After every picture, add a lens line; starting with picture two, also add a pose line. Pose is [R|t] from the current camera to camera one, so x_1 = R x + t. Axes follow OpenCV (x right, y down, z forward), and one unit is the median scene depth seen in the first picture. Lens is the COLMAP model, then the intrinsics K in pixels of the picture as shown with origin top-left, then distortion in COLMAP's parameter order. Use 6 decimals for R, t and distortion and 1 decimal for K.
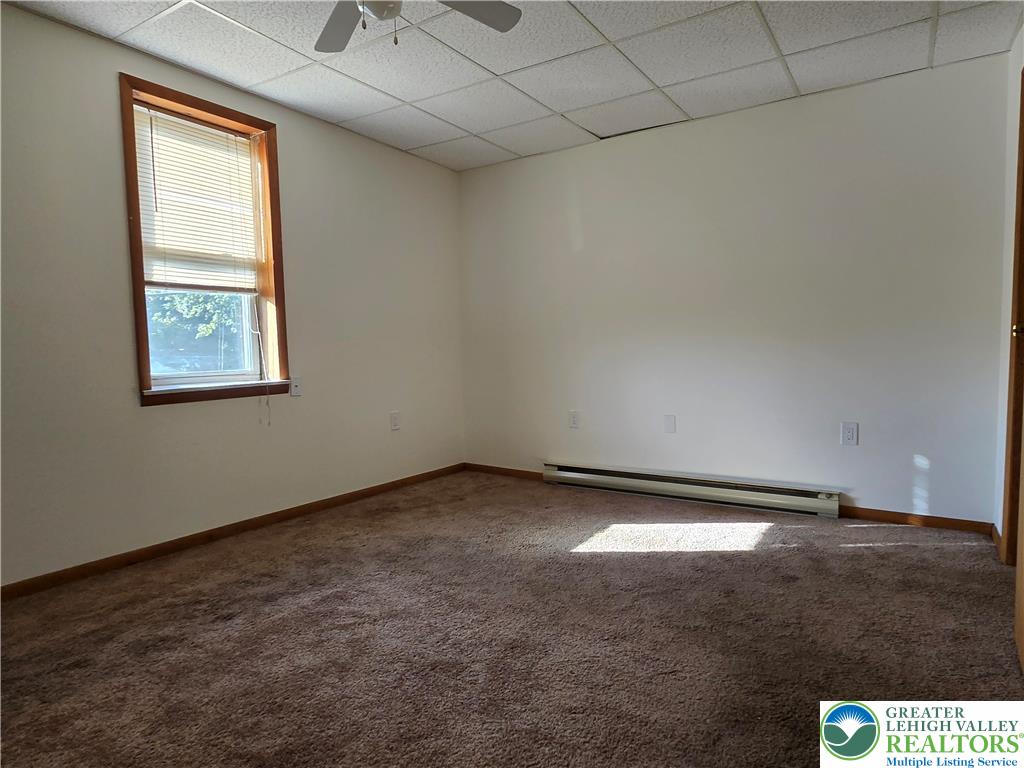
lens RADIAL K [[593.6, 0, 516.6], [0, 593.6, 389.0], [0, 0, 1]] dist [0.002649, -0.001264]
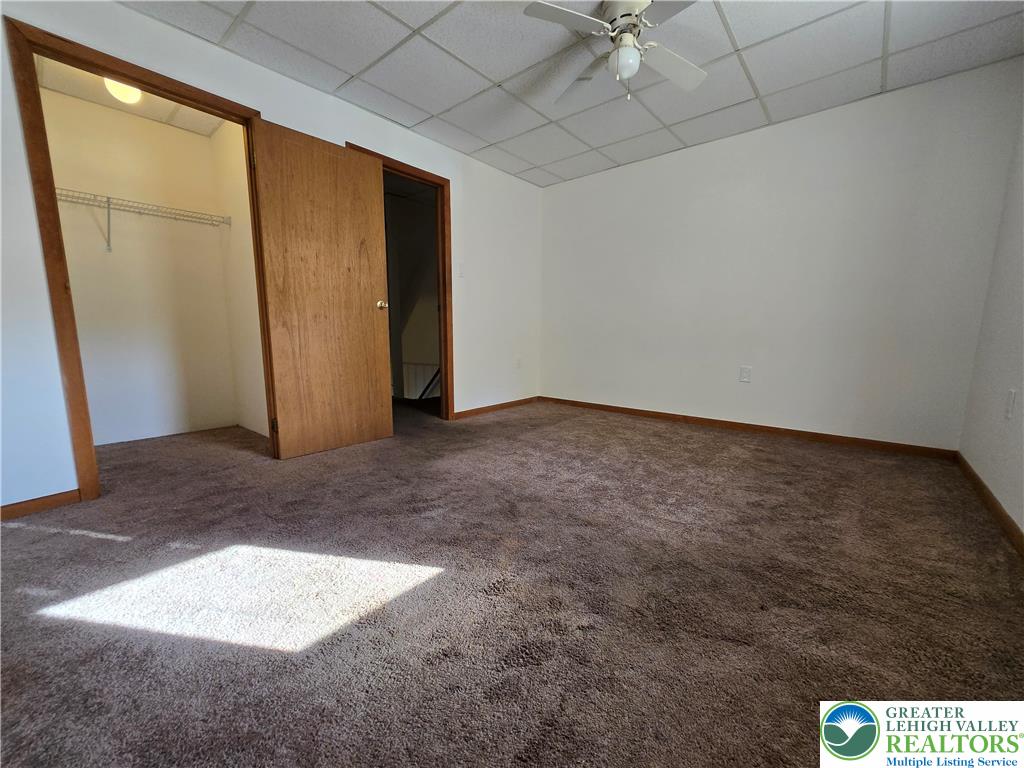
lens RADIAL K [[405.7, 0, 504.7], [0, 405.7, 388.1], [0, 0, 1]] dist [0.000379, -0.000037]
pose [[-0.987916, -0.009730, 0.154682, -0.051408], [0.022622, 0.978287, 0.206018, -0.044348], [-0.153328, 0.207028, -0.966245, 1.272828]]
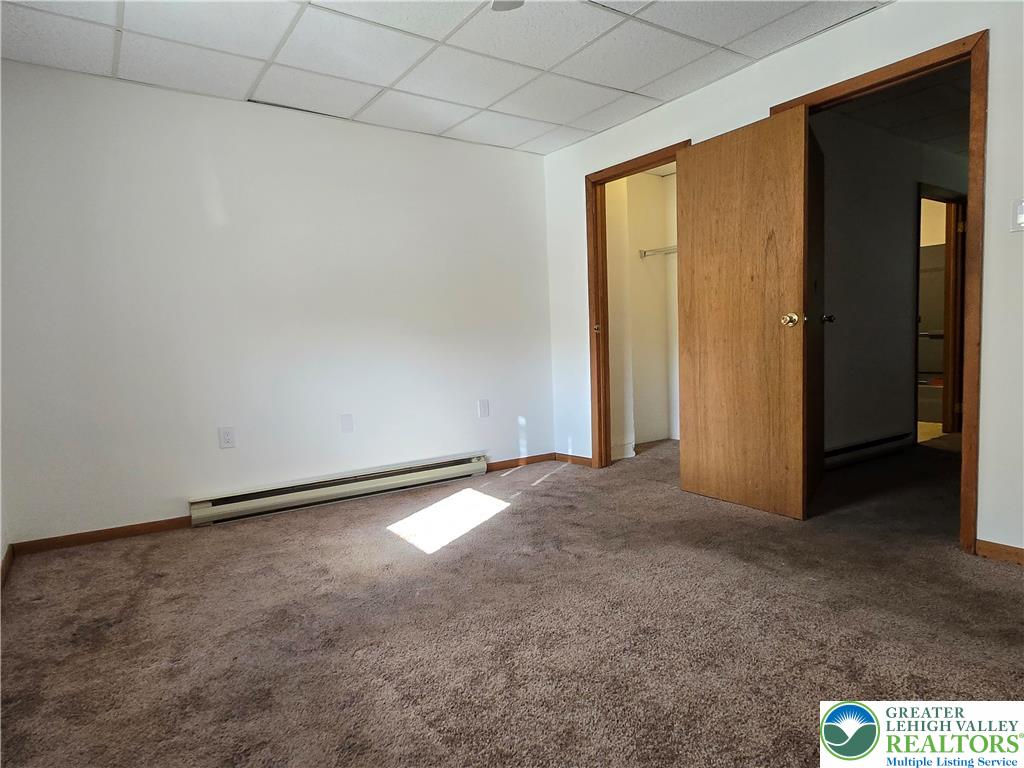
lens RADIAL K [[593.6, 0, 516.6], [0, 593.6, 389.0], [0, 0, 1]] dist [0.002649, -0.001264]
pose [[0.390572, -0.072618, 0.917704, -0.632693], [0.089549, 0.995153, 0.040635, -0.015148], [-0.916207, 0.066309, 0.395181, 0.423147]]
